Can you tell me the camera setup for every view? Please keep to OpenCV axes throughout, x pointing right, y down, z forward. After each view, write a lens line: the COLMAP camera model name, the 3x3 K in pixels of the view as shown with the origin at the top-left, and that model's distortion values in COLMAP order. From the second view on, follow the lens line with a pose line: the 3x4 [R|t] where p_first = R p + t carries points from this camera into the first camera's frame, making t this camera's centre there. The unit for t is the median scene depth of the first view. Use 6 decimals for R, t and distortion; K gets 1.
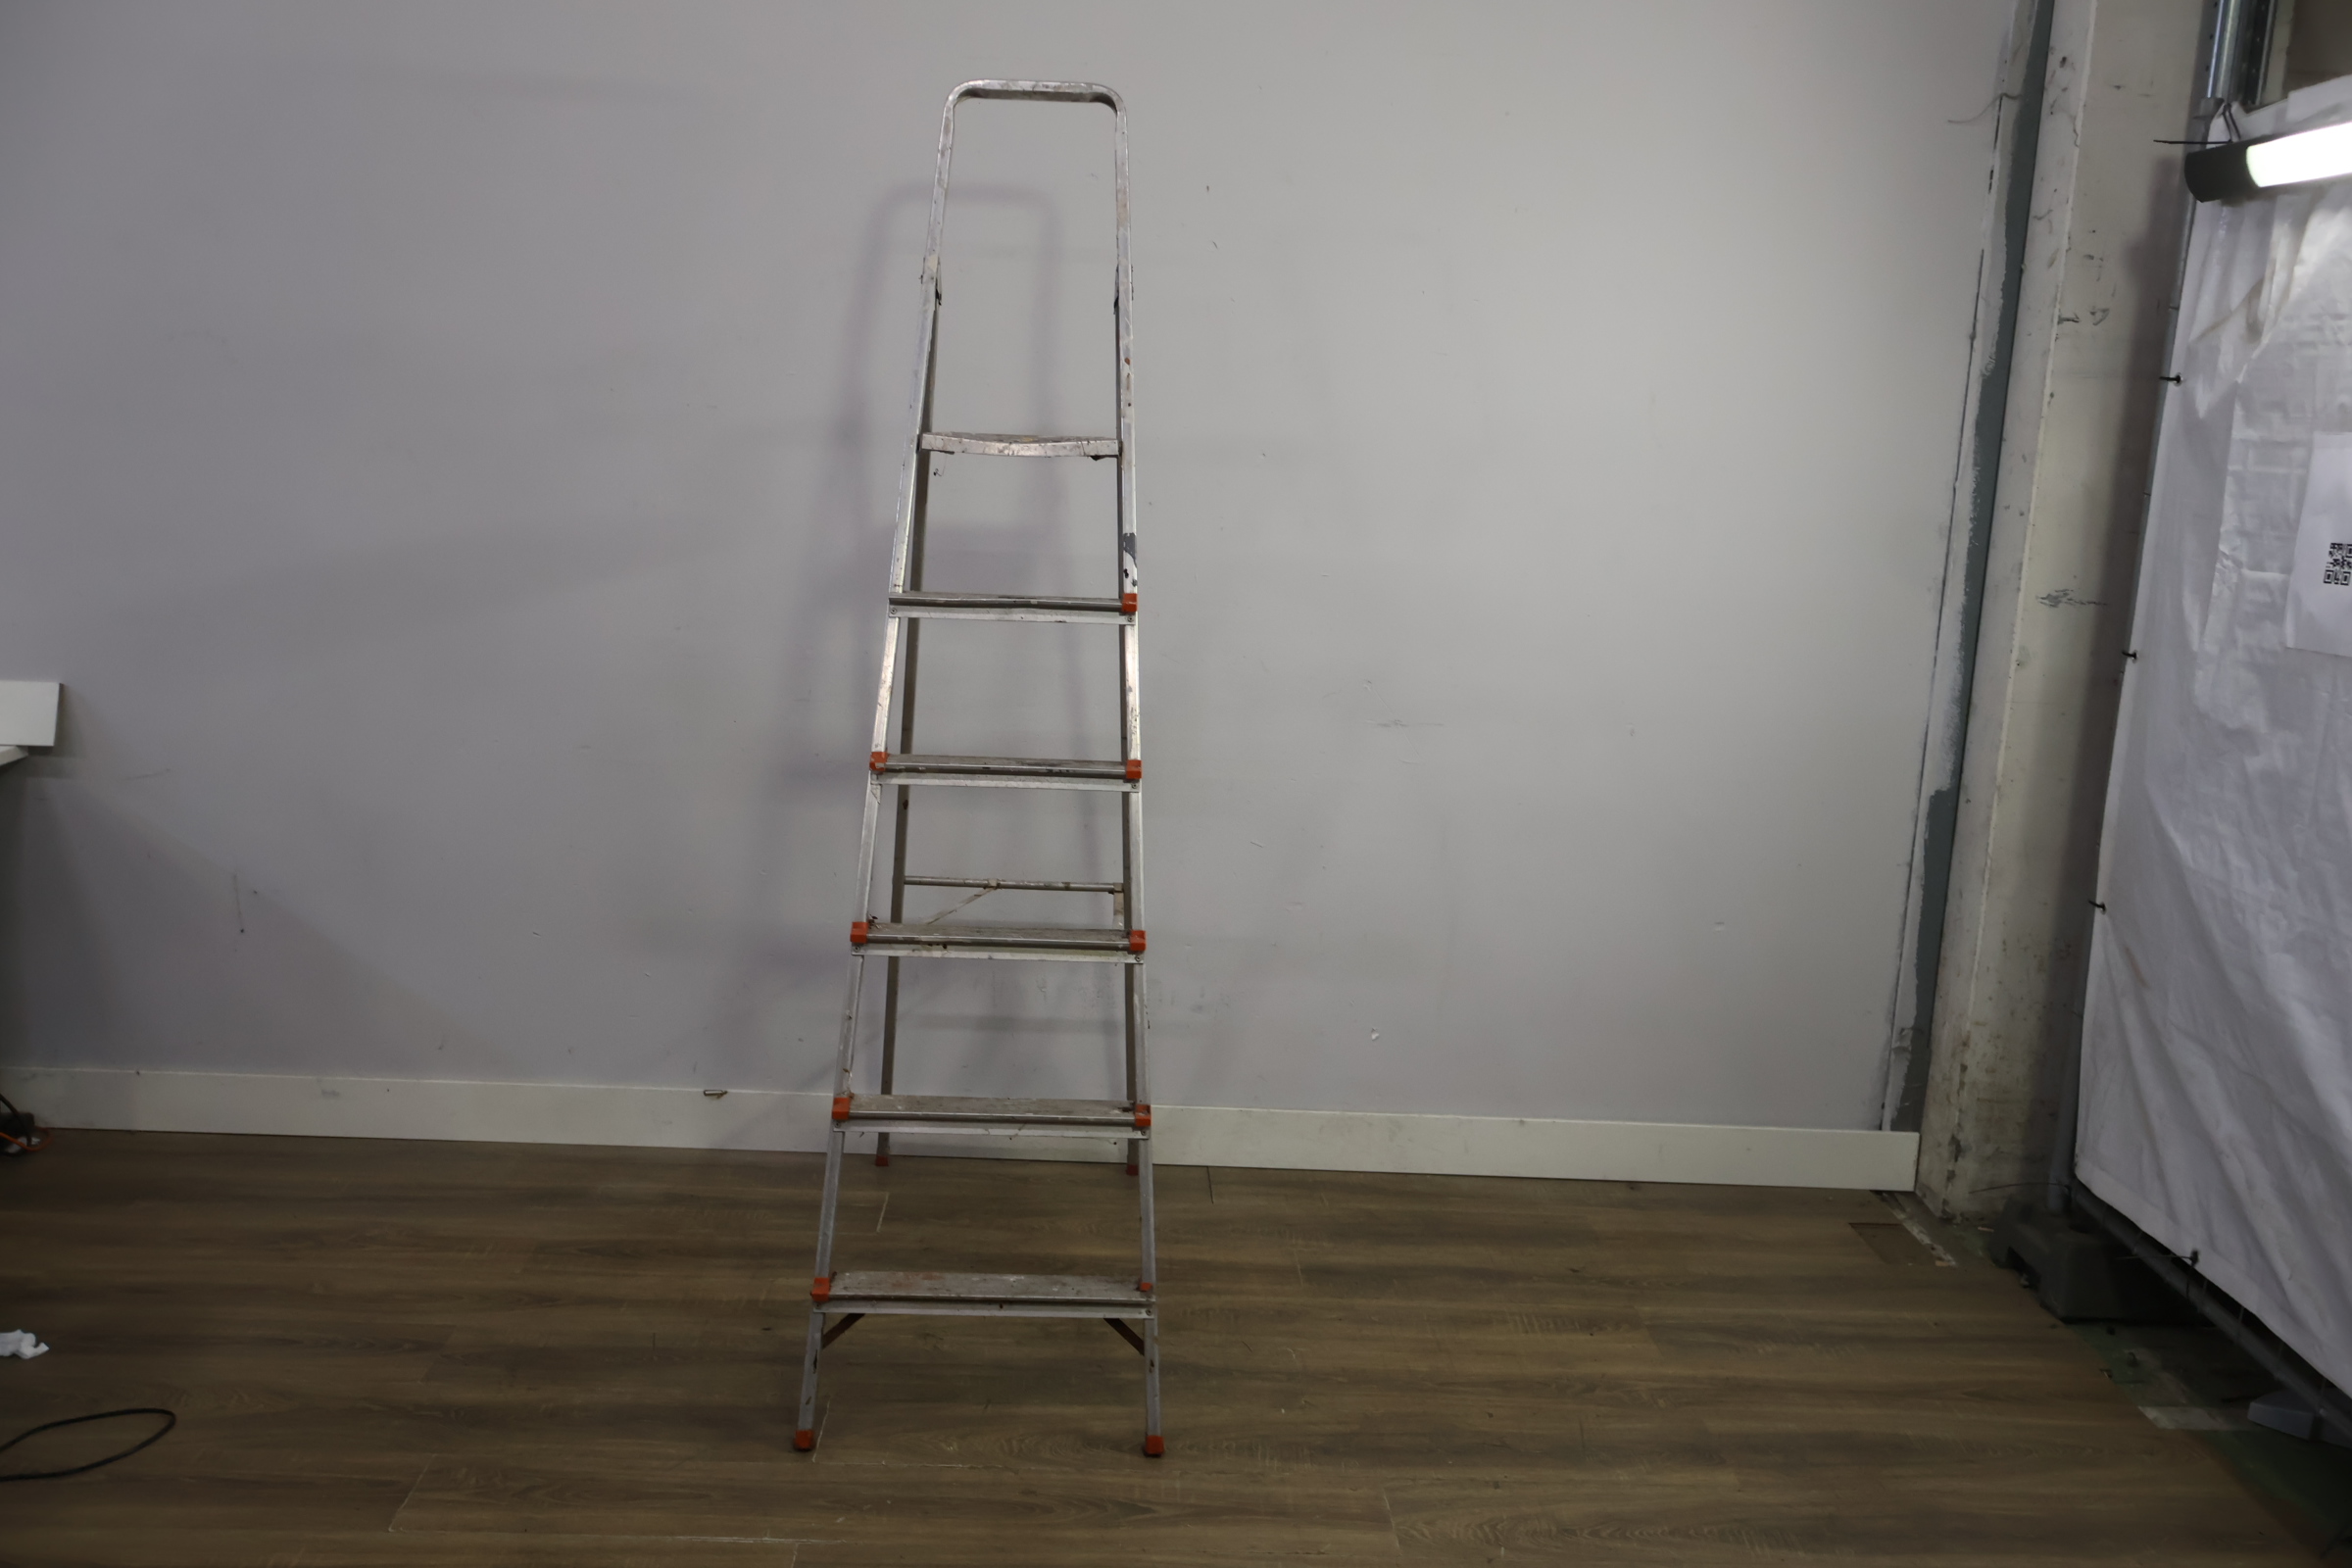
lens RADIAL K [[2128.2, 0, 1178.4], [0, 2128.2, 785.8], [0, 0, 1]] dist [0.010666, 0.000094]
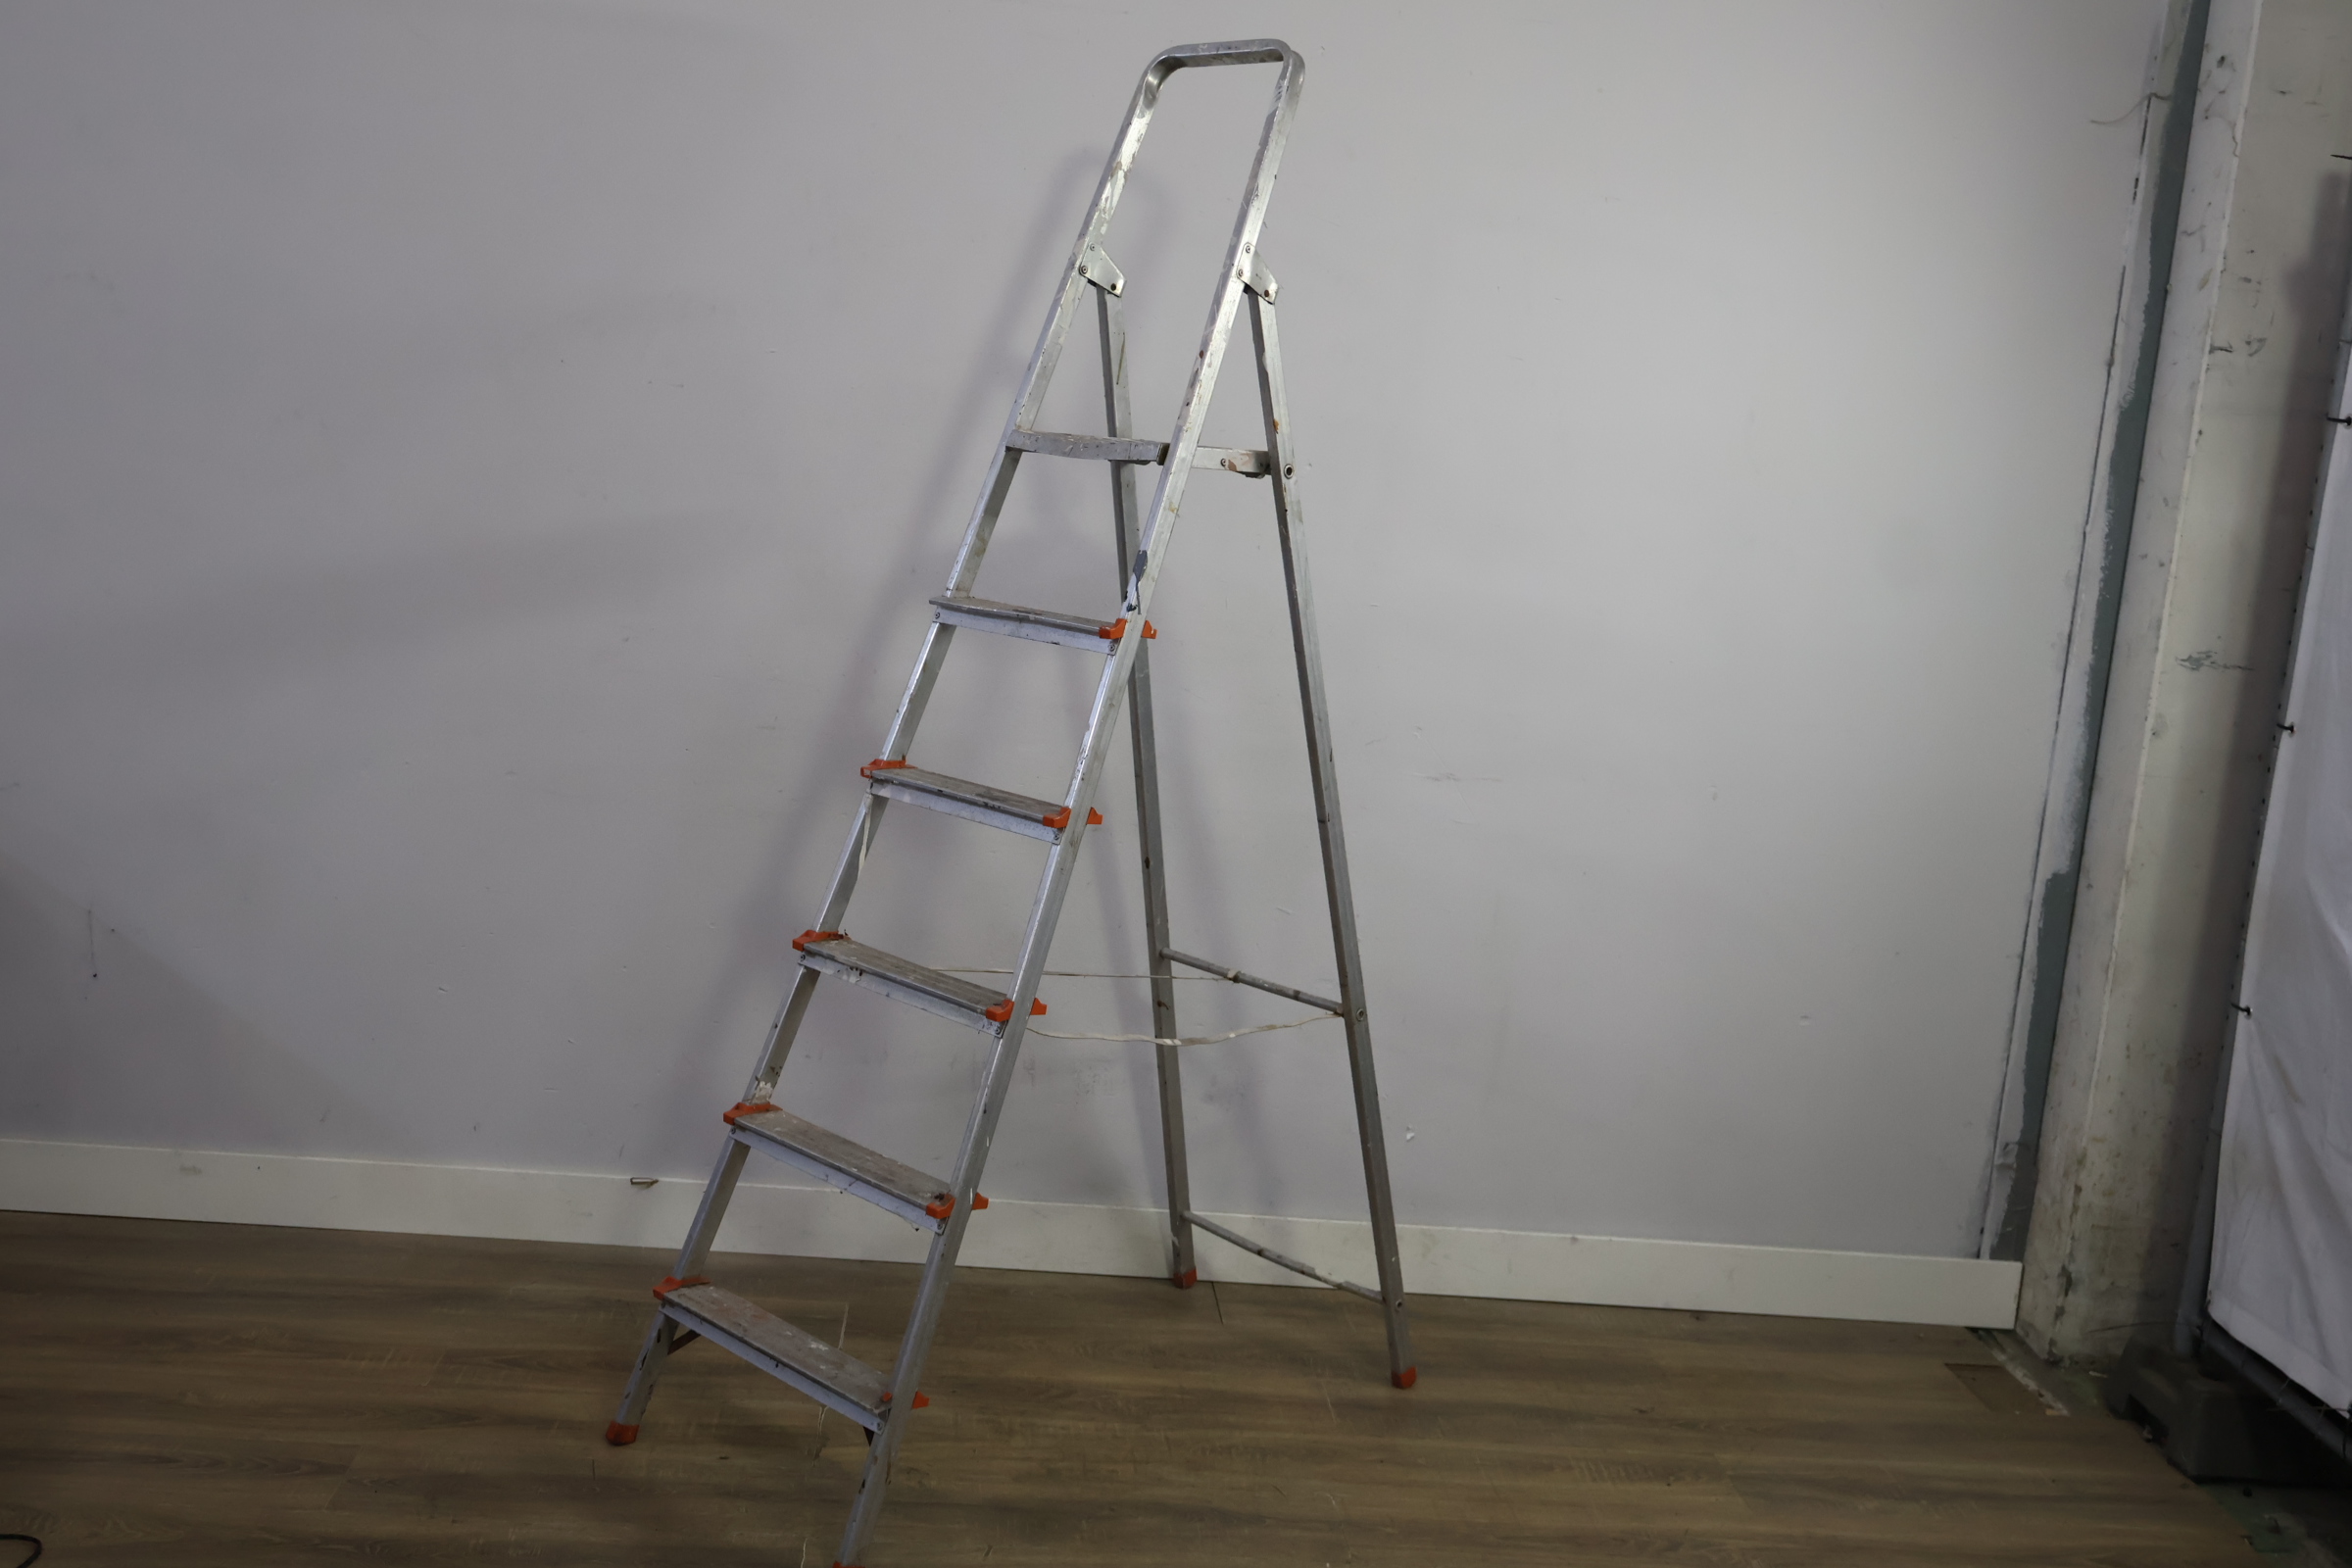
lens RADIAL K [[2486.6, 0, 1176.0], [0, 2486.6, 784.0], [0, 0, 1]] dist [0.004425, 0.001931]
pose [[0.998591, 0.032726, 0.041775, -0.054752], [-0.031775, 0.999225, -0.023245, 0.000835], [-0.042504, 0.021885, 0.998857, -0.014207]]
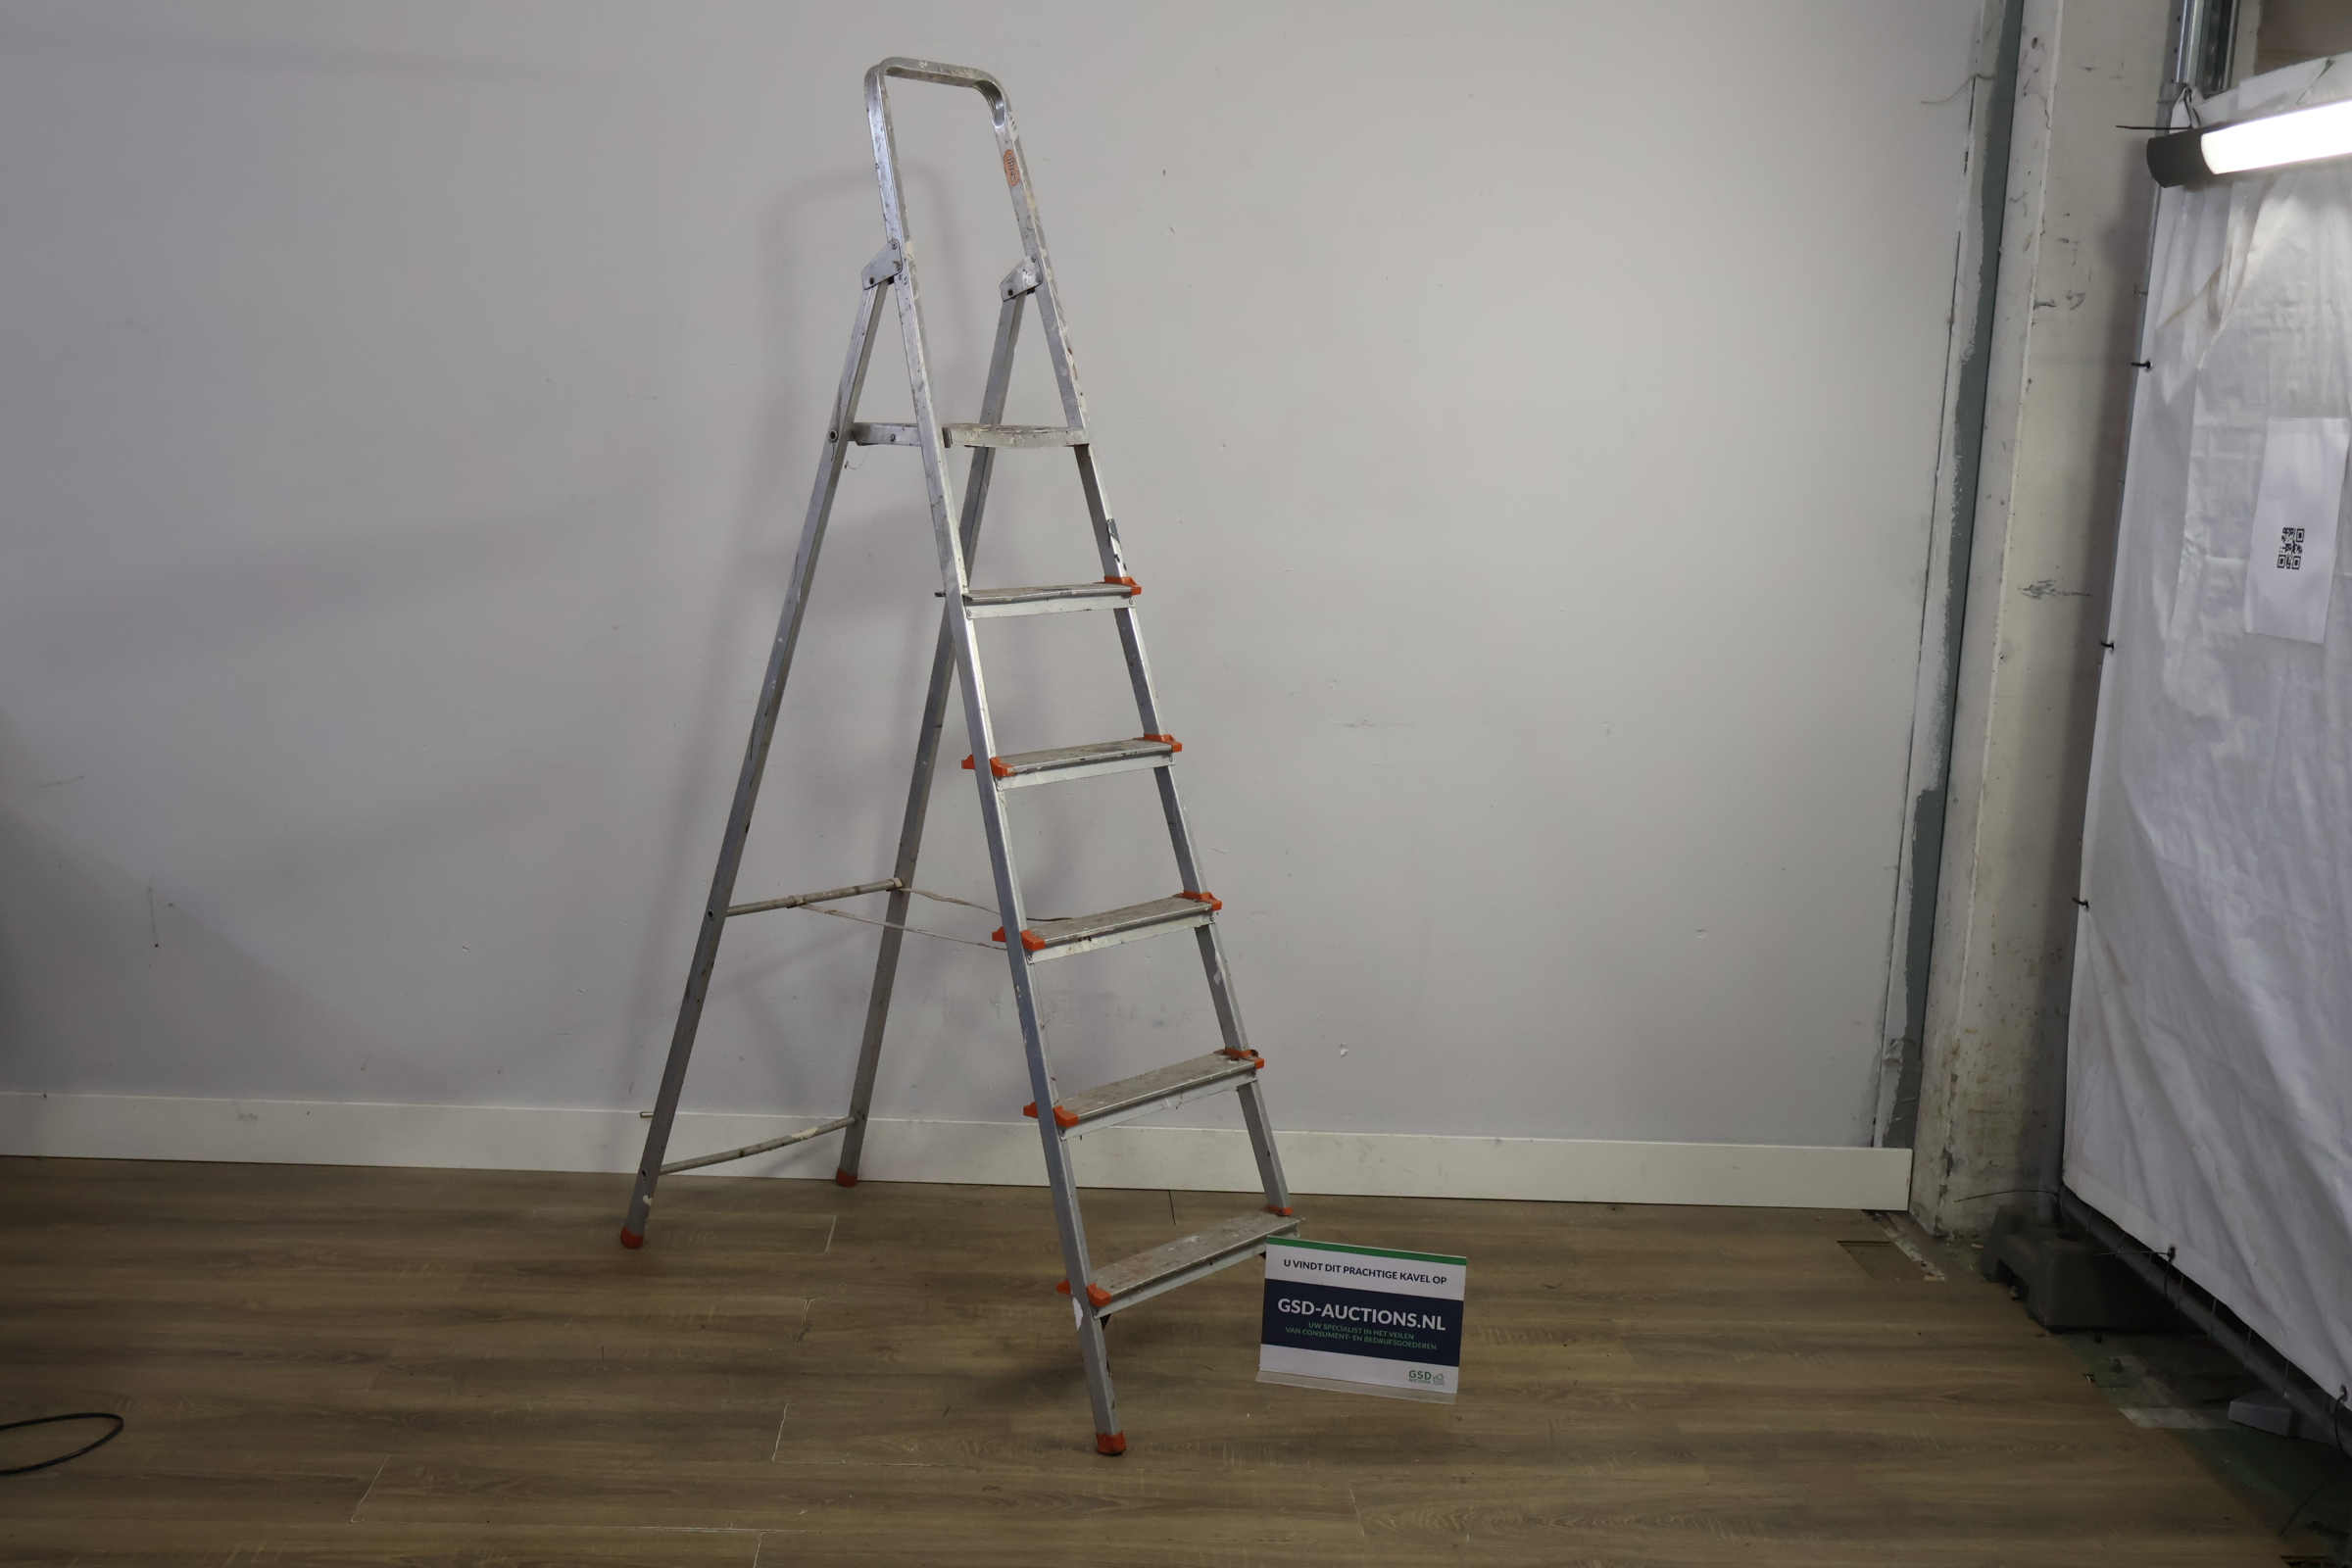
lens RADIAL K [[2479.2, 0, 1159.2], [0, 2479.2, 782.2], [0, 0, 1]] dist [-0.011832, 0.015923]
pose [[0.999910, -0.005887, 0.012076, -0.003134], [0.006141, 0.999759, -0.021057, 0.021570], [-0.011949, 0.021130, 0.999705, -0.122655]]
